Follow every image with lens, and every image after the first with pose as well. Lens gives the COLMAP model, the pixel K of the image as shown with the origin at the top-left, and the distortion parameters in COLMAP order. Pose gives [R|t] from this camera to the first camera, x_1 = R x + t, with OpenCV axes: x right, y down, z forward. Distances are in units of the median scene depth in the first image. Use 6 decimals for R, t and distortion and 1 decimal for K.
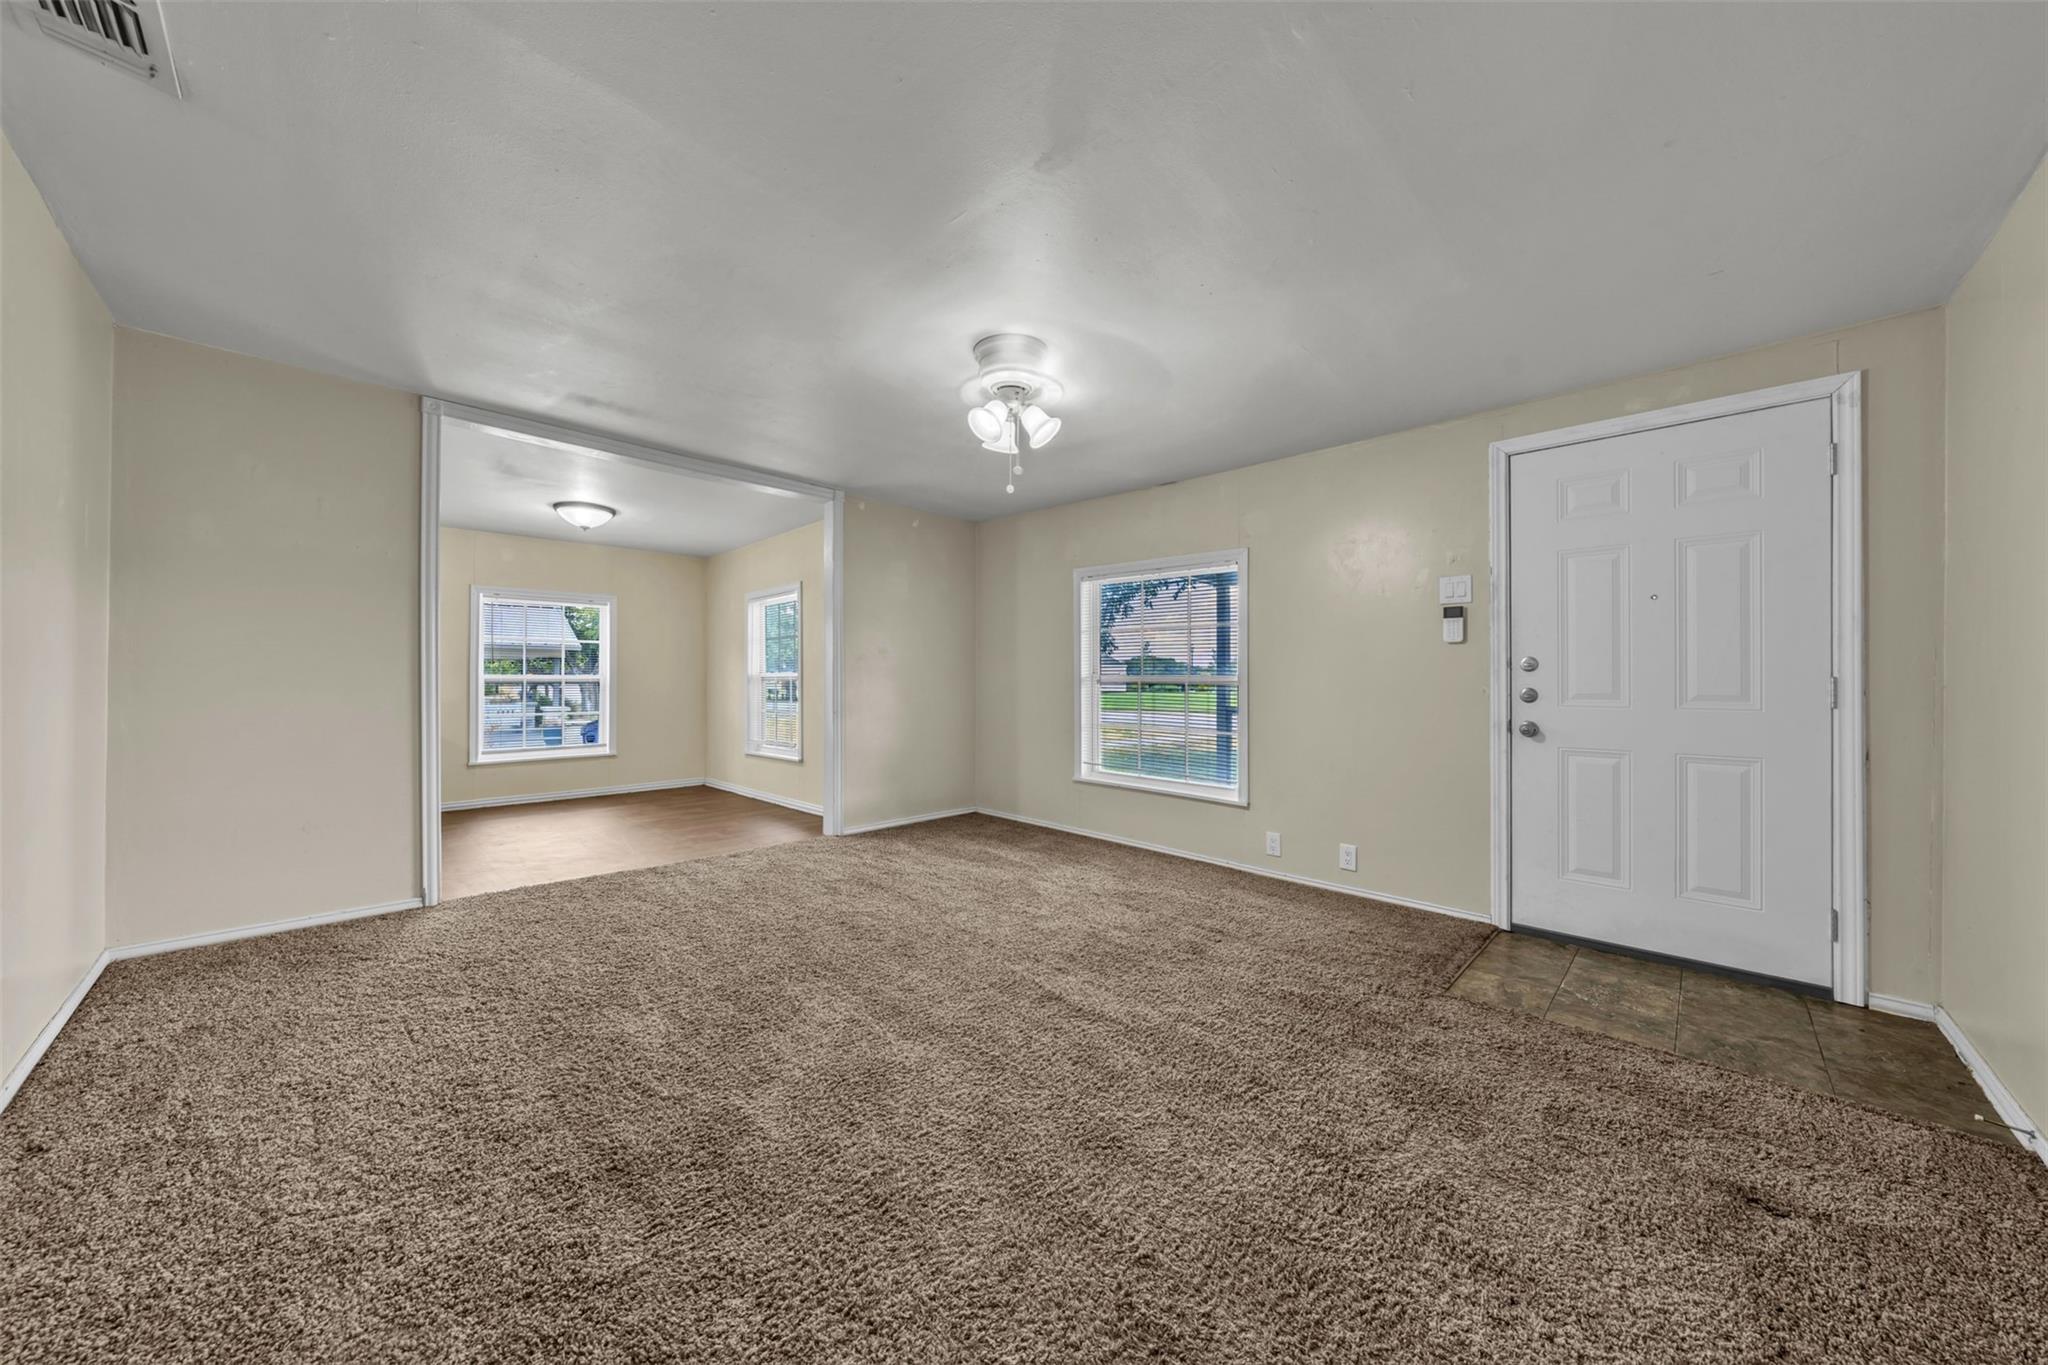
lens RADIAL K [[730.5, 0, 1034.6], [0, 730.5, 674.2], [0, 0, 1]] dist [0.000346, -0.000031]
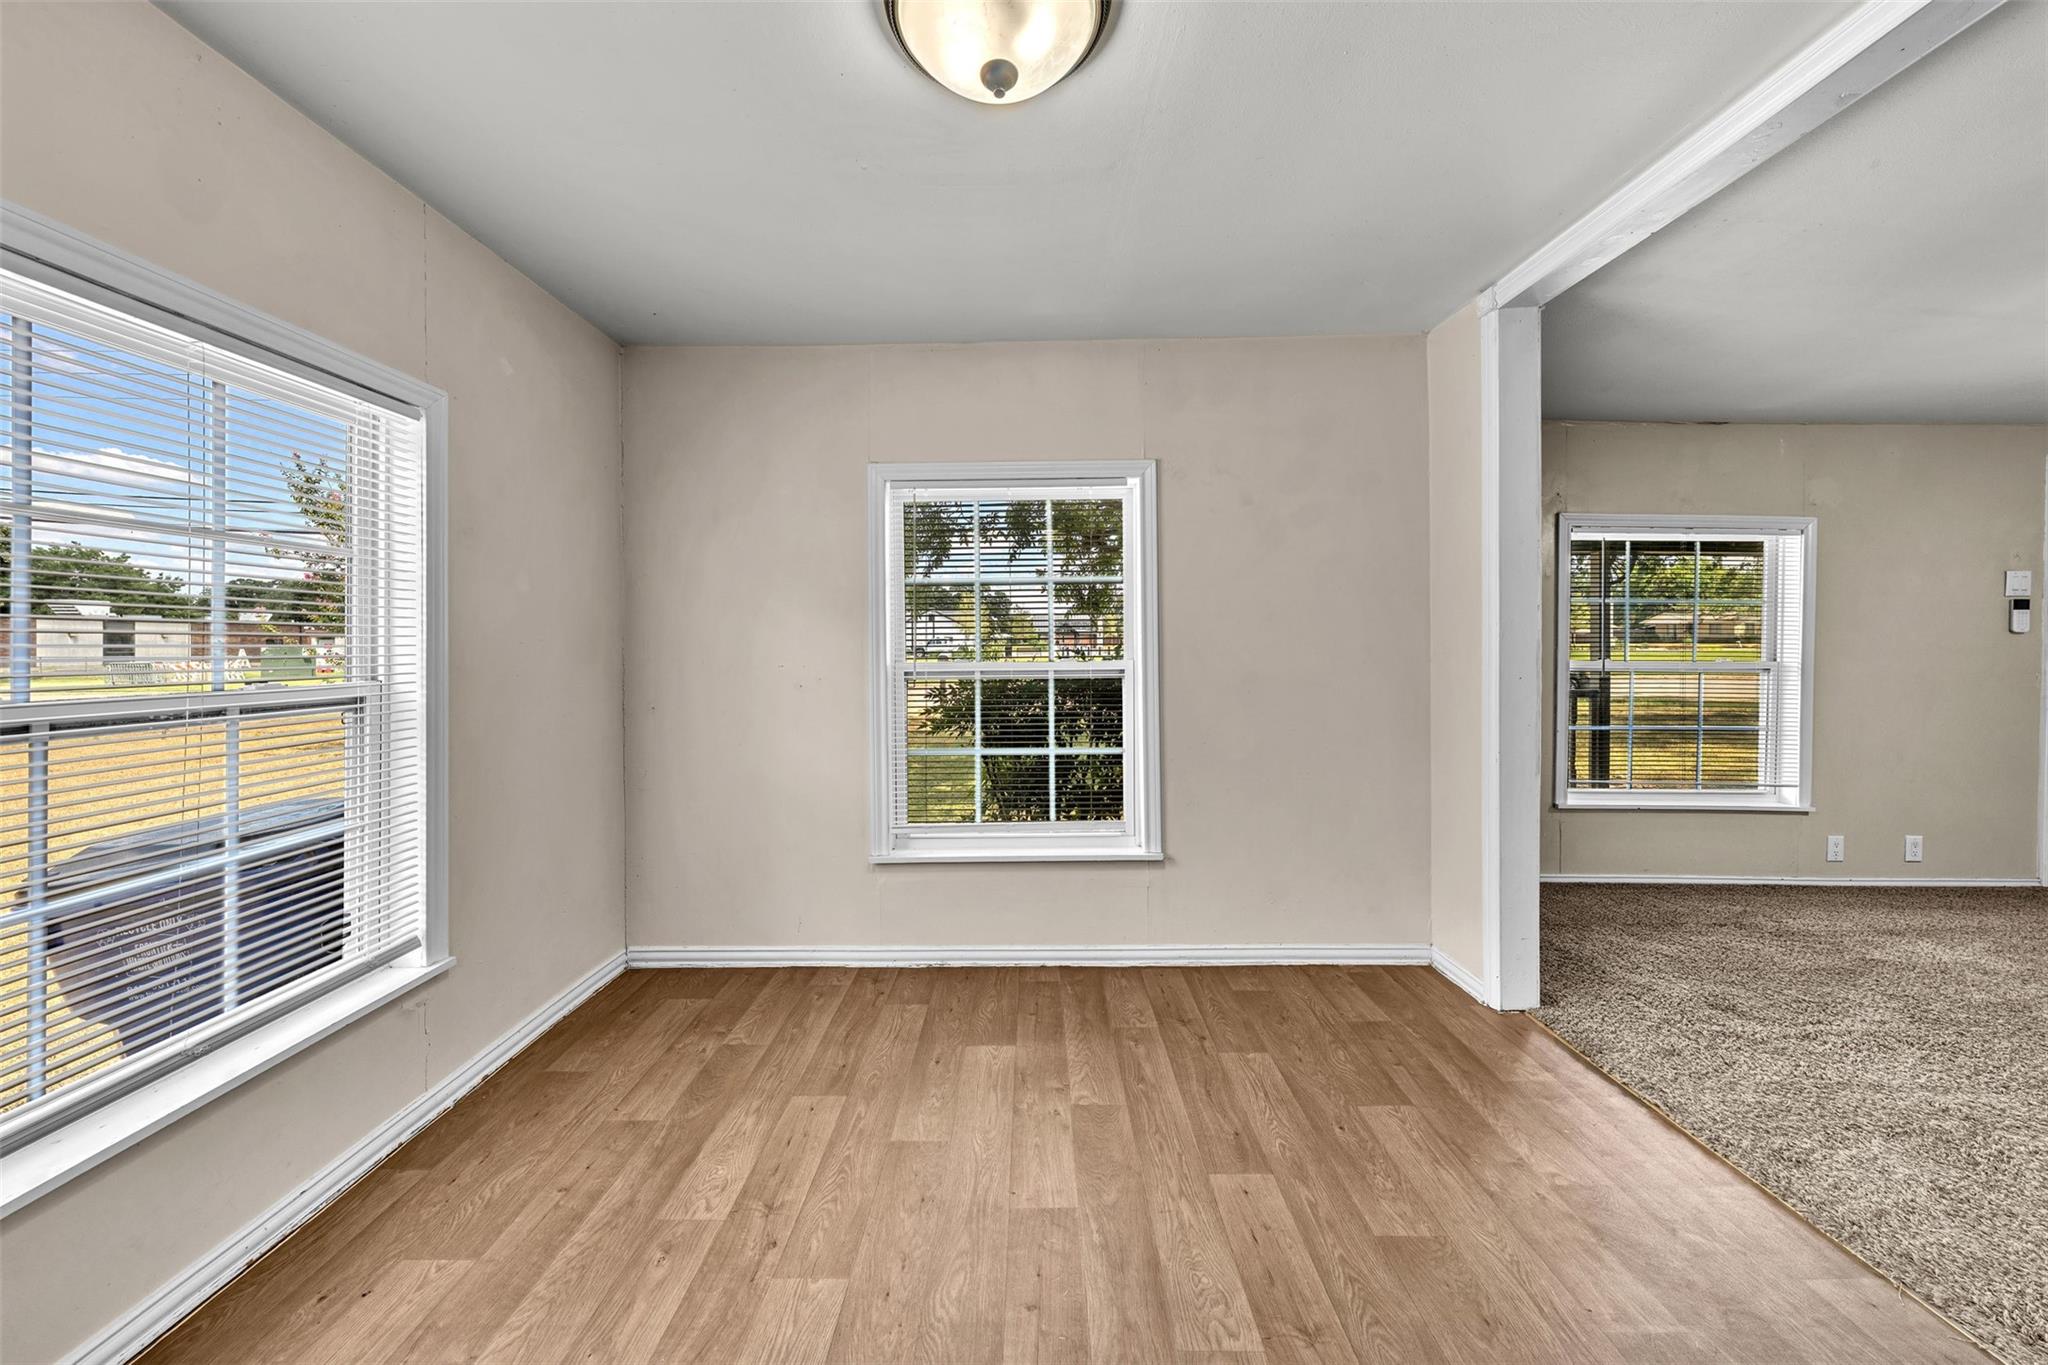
lens RADIAL K [[730.5, 0, 1035.9], [0, 730.5, 645.7], [0, 0, 1]] dist [0.000346, -0.000031]
pose [[0.704229, -0.001729, 0.709971, -0.620091], [-0.002260, 0.999987, 0.004677, -0.013176], [-0.709970, -0.004899, 0.704215, 0.654296]]
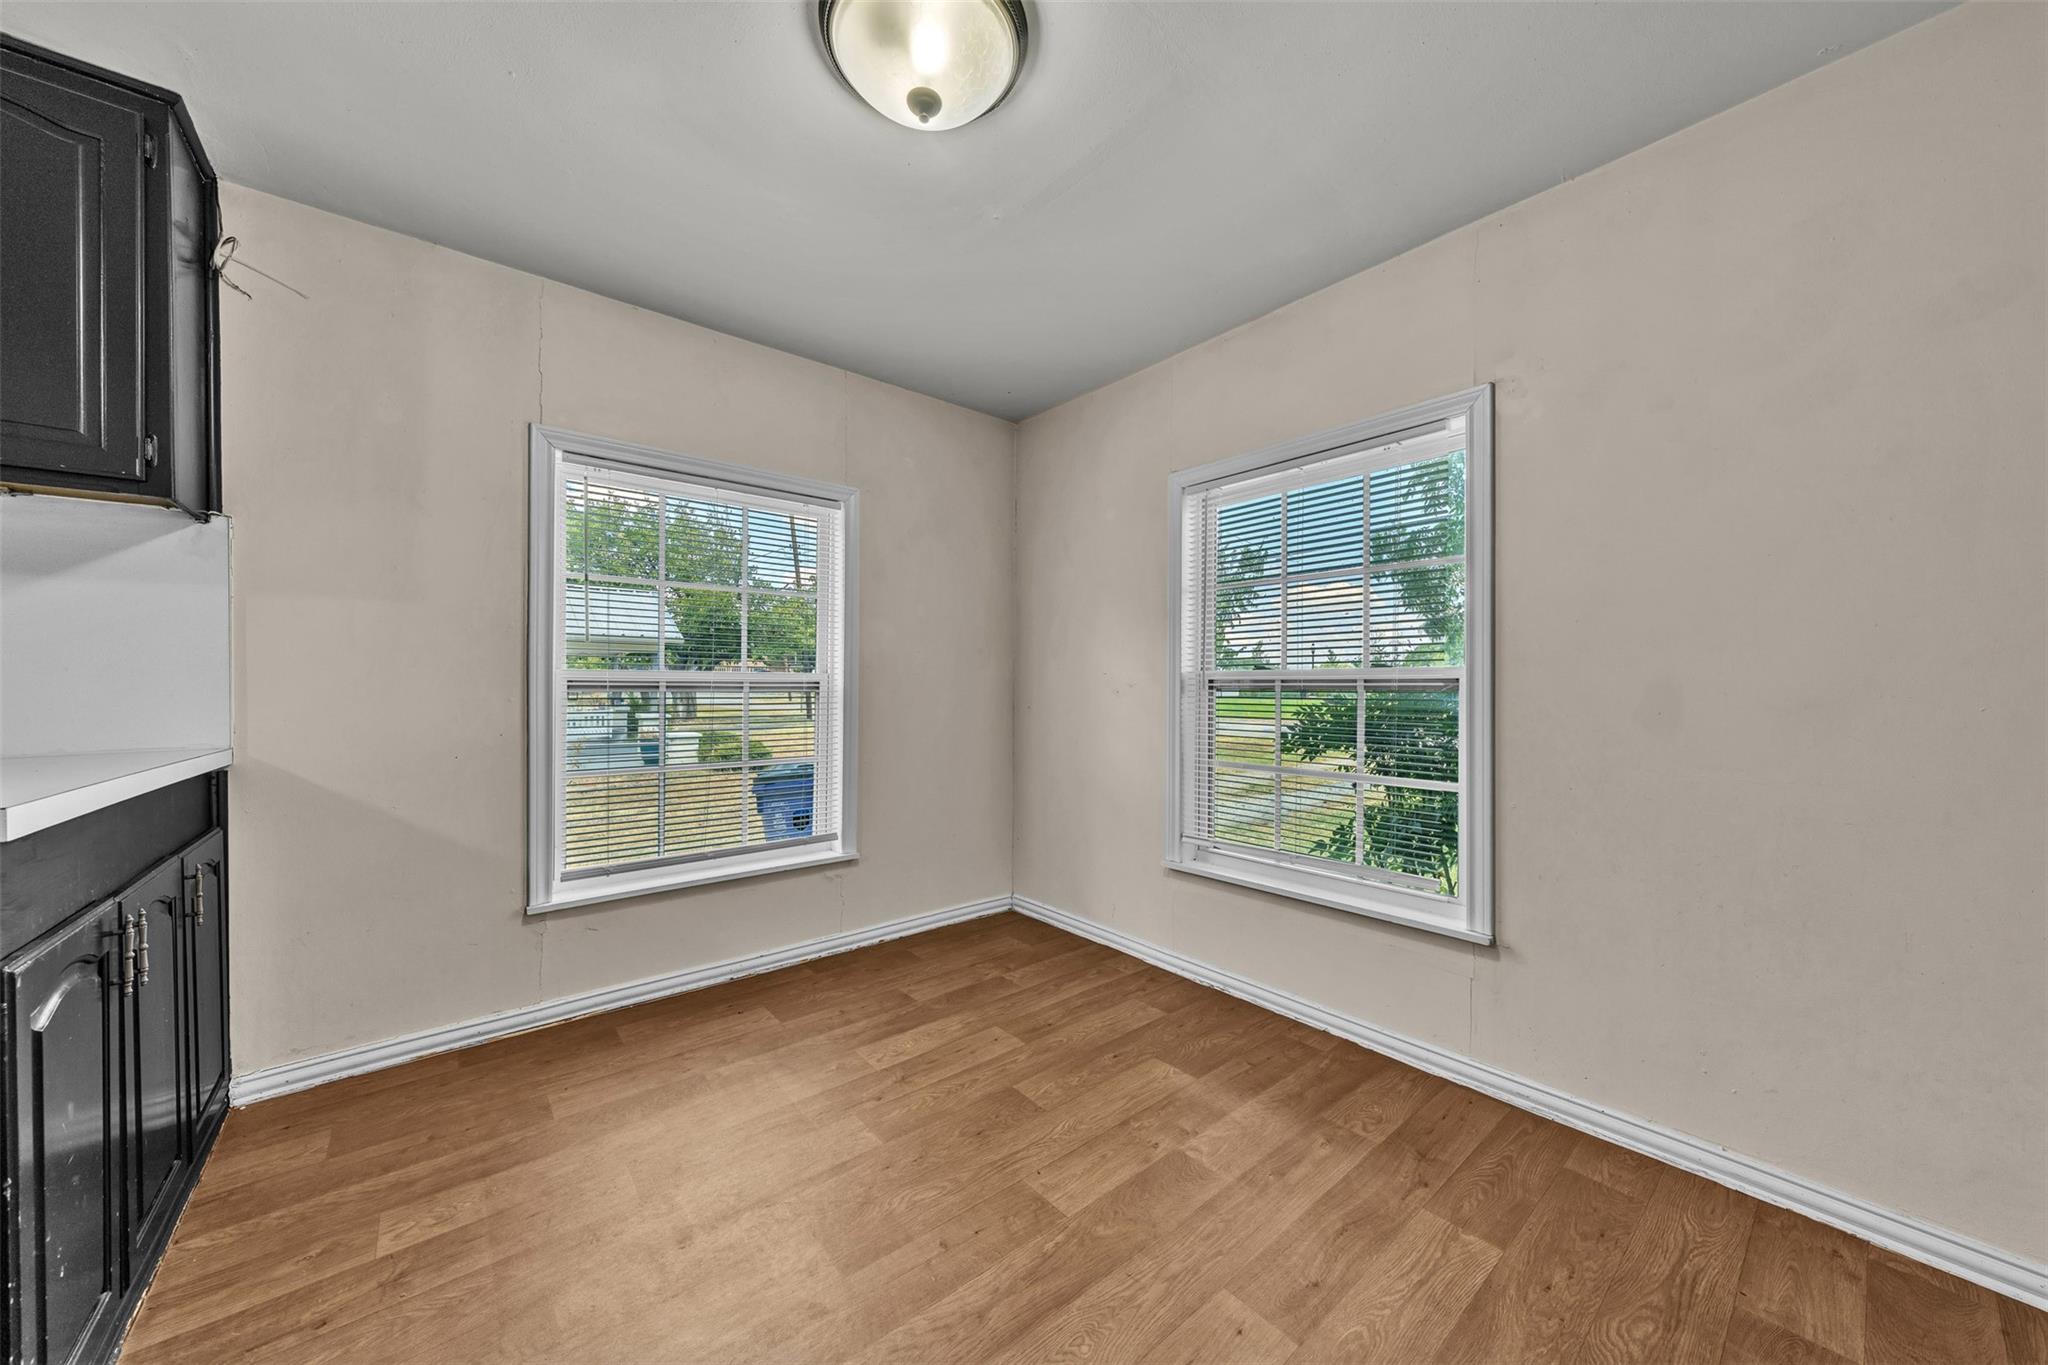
lens RADIAL K [[730.5, 0, 1023.3], [0, 730.5, 677.3], [0, 0, 1]] dist [0.000346, -0.000031]
pose [[0.995972, 0.008710, -0.089240, -0.442681], [-0.008738, 0.999962, 0.000084, 0.003479], [0.089238, 0.000696, 0.996010, 0.587158]]
